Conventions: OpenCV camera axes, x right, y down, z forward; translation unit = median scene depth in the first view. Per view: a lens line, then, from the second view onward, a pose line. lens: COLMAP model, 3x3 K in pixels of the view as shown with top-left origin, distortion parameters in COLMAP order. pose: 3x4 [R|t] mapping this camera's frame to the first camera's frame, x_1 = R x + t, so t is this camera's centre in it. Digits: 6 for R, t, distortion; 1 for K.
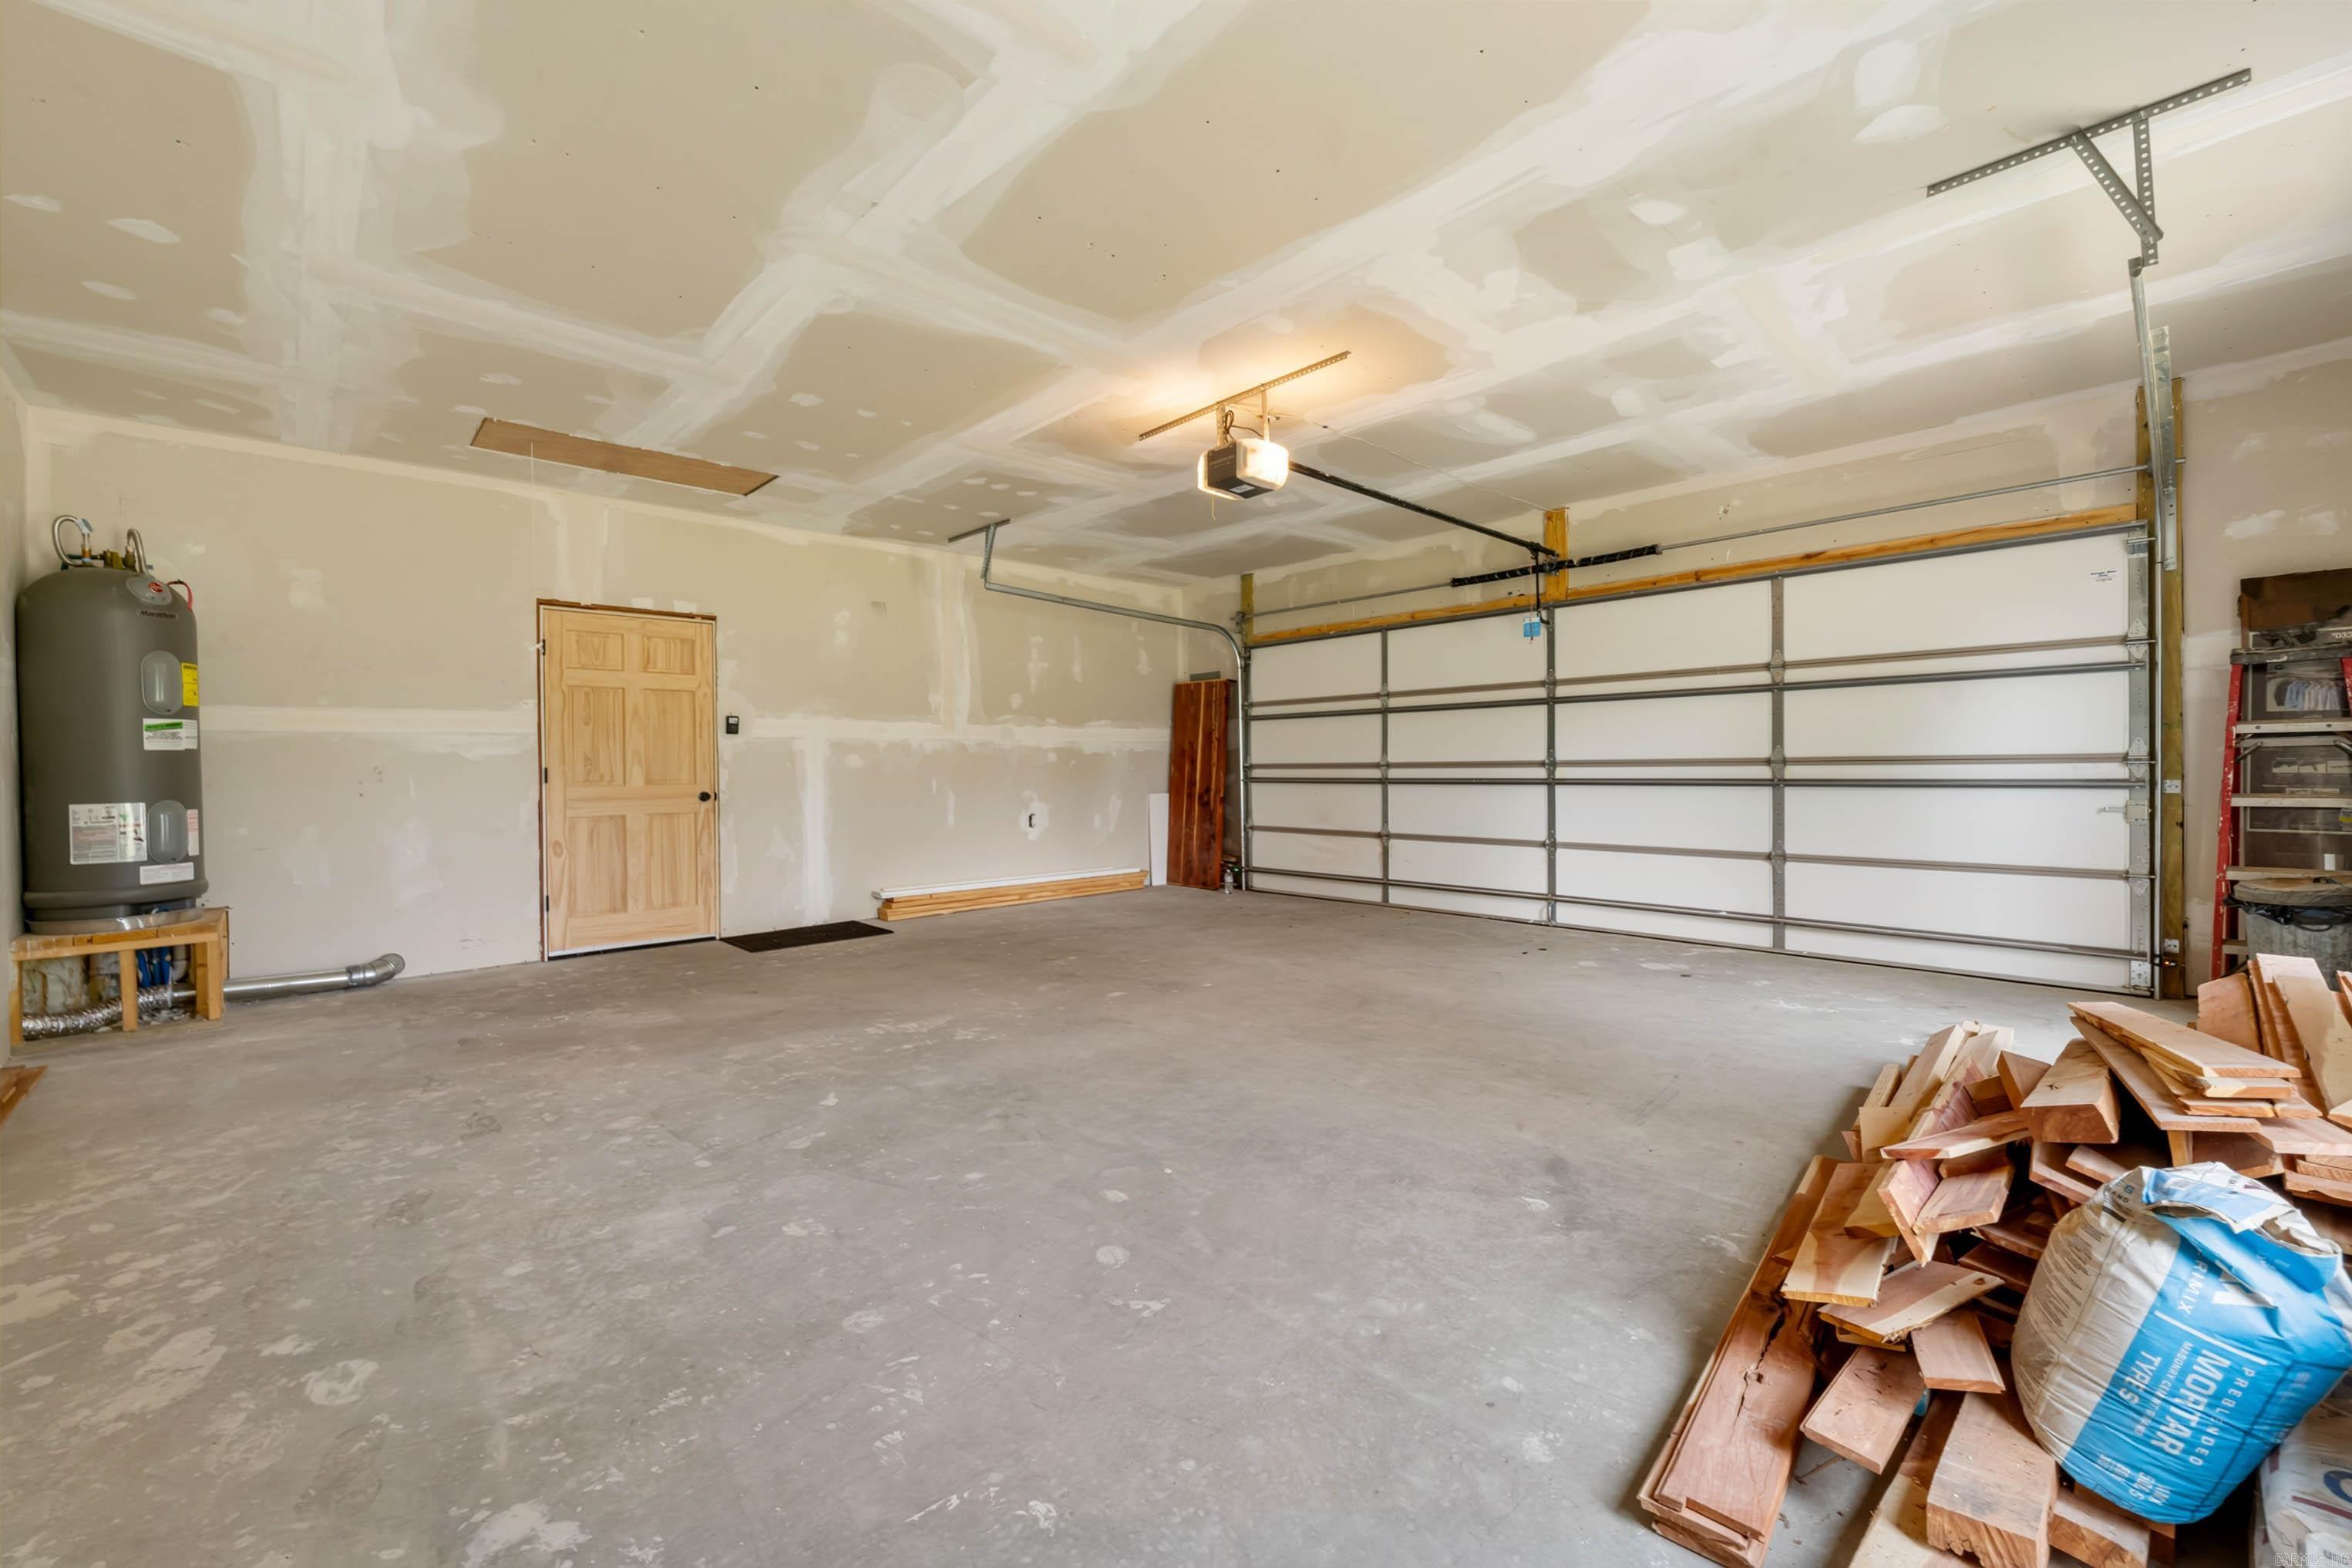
lens RADIAL K [[966.4, 0, 1182.6], [0, 966.4, 787.7], [0, 0, 1]] dist [0.002211, -0.000721]
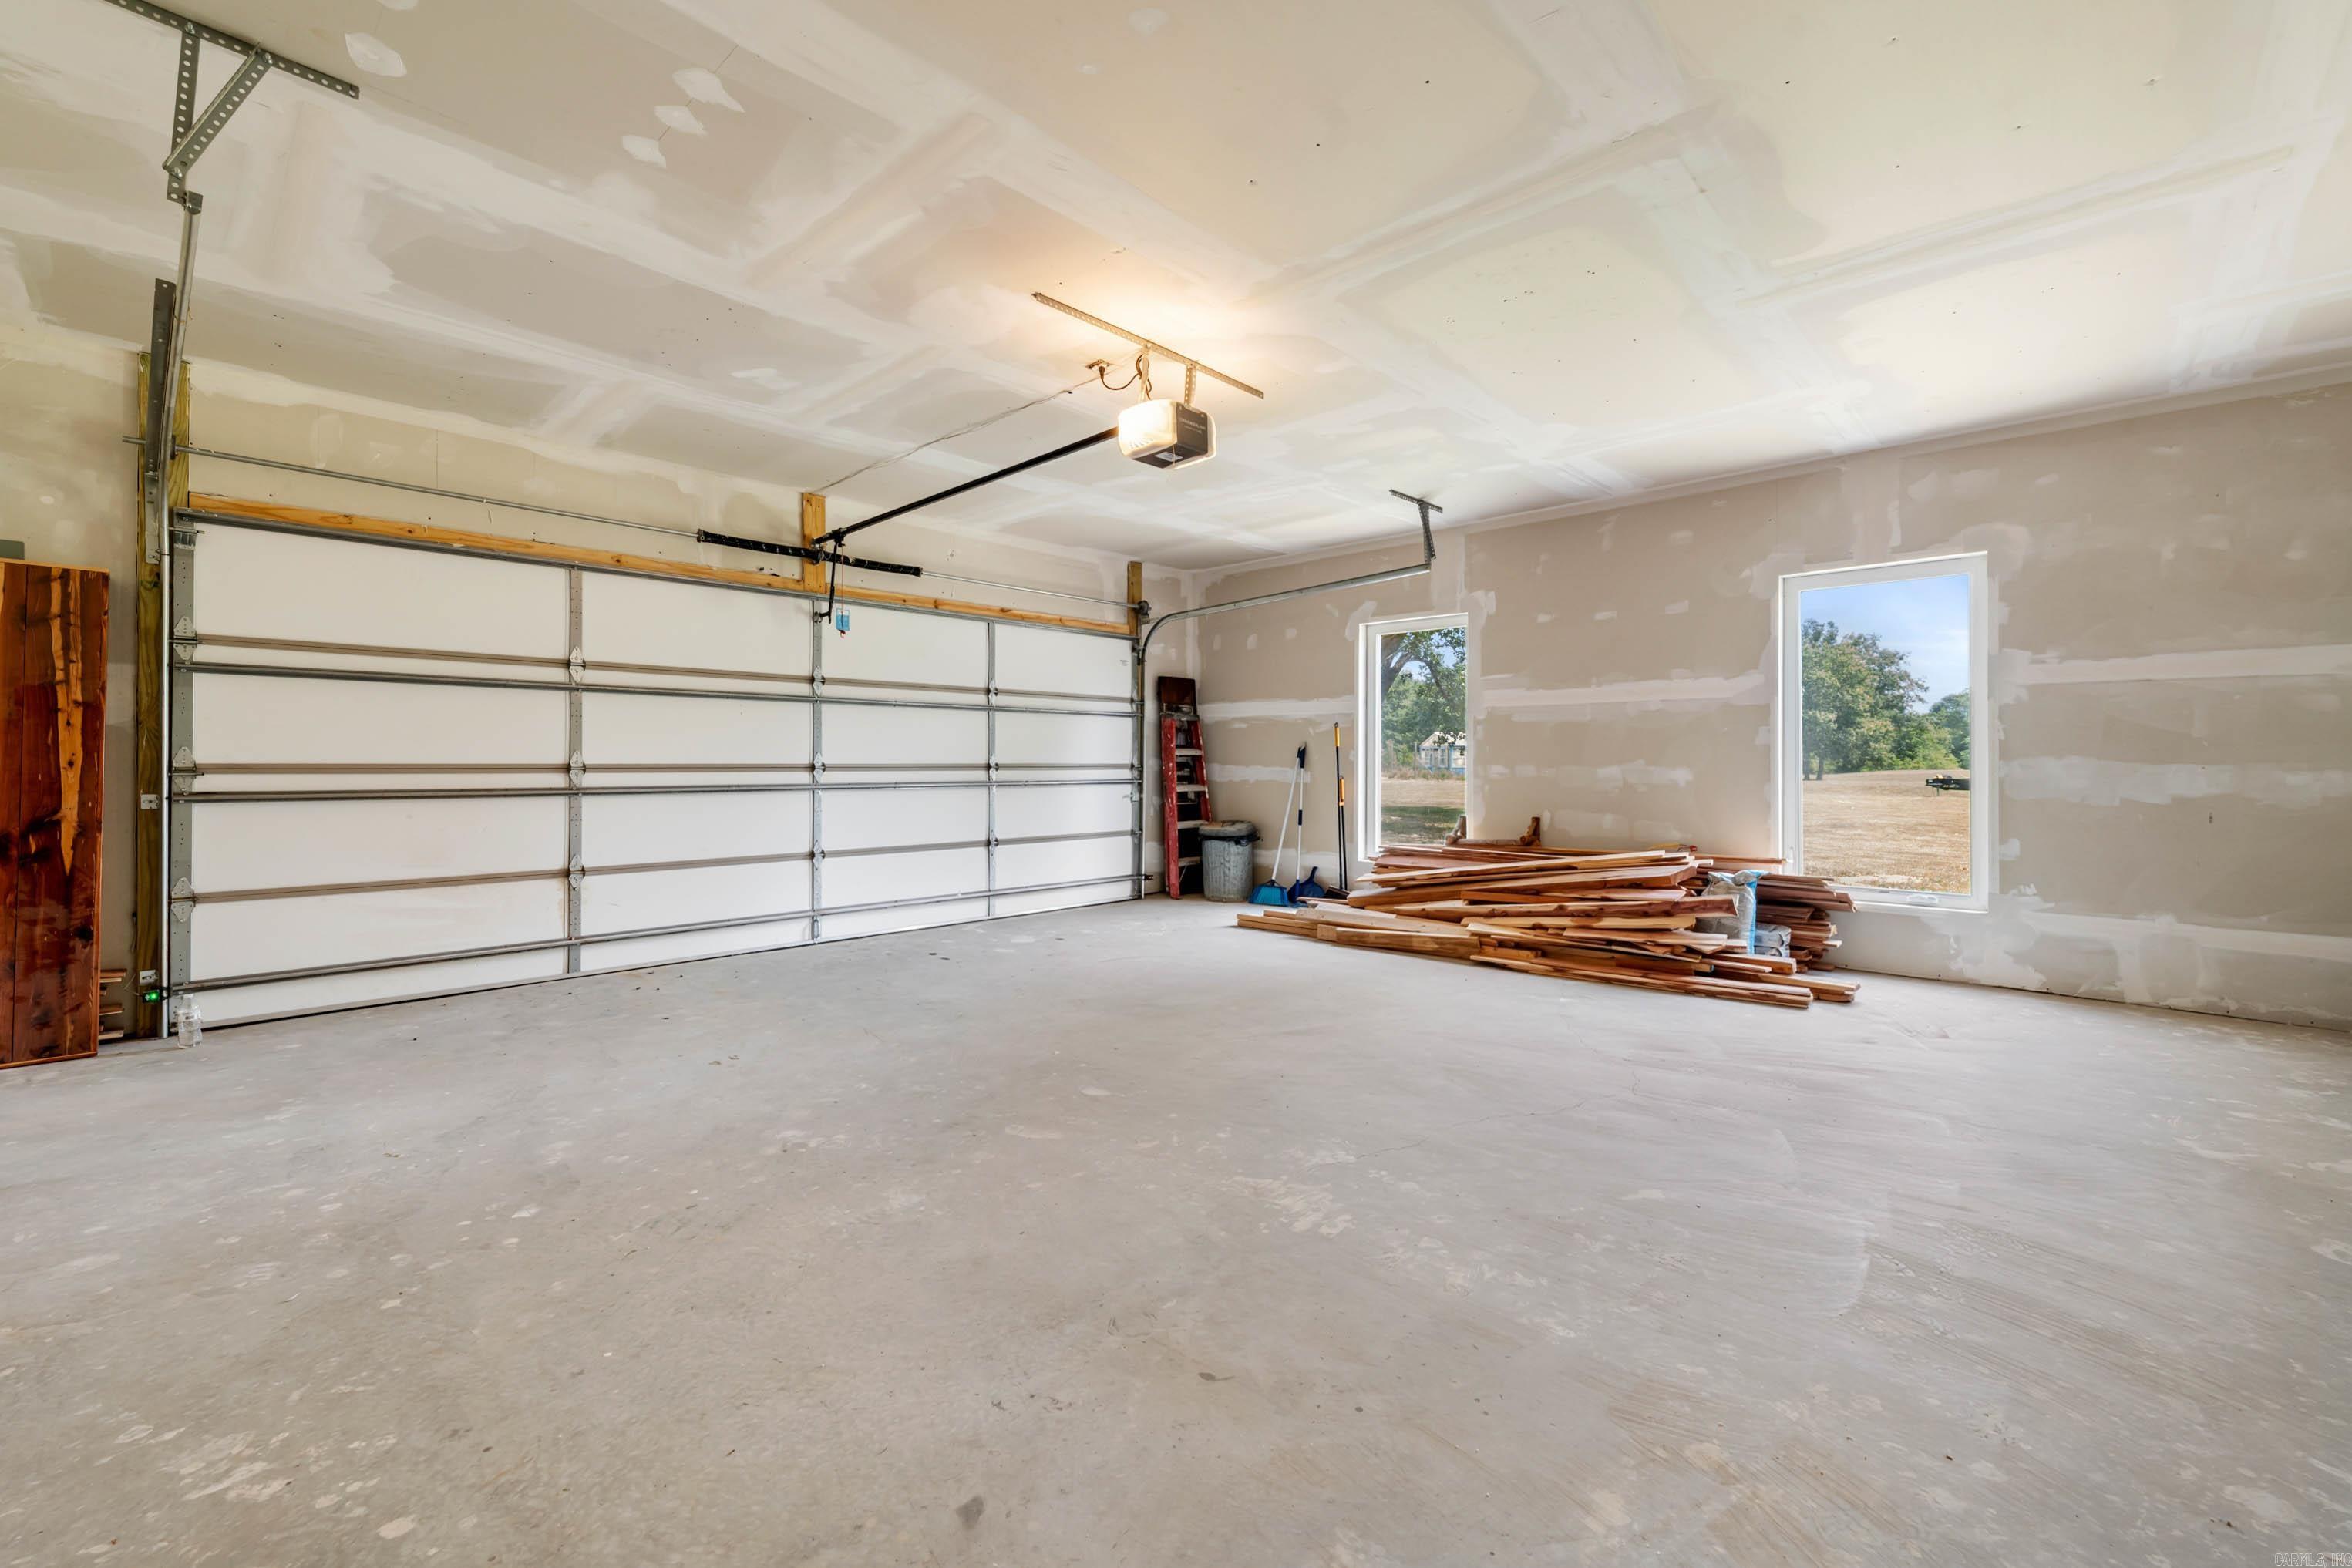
lens RADIAL K [[966.4, 0, 1181.9], [0, 966.4, 762.9], [0, 0, 1]] dist [0.002211, -0.000721]
pose [[-0.070673, 0.013813, 0.997404, -0.527444], [0.024426, 0.999628, -0.012113, -0.008804], [-0.997200, 0.023507, -0.070985, 0.673227]]
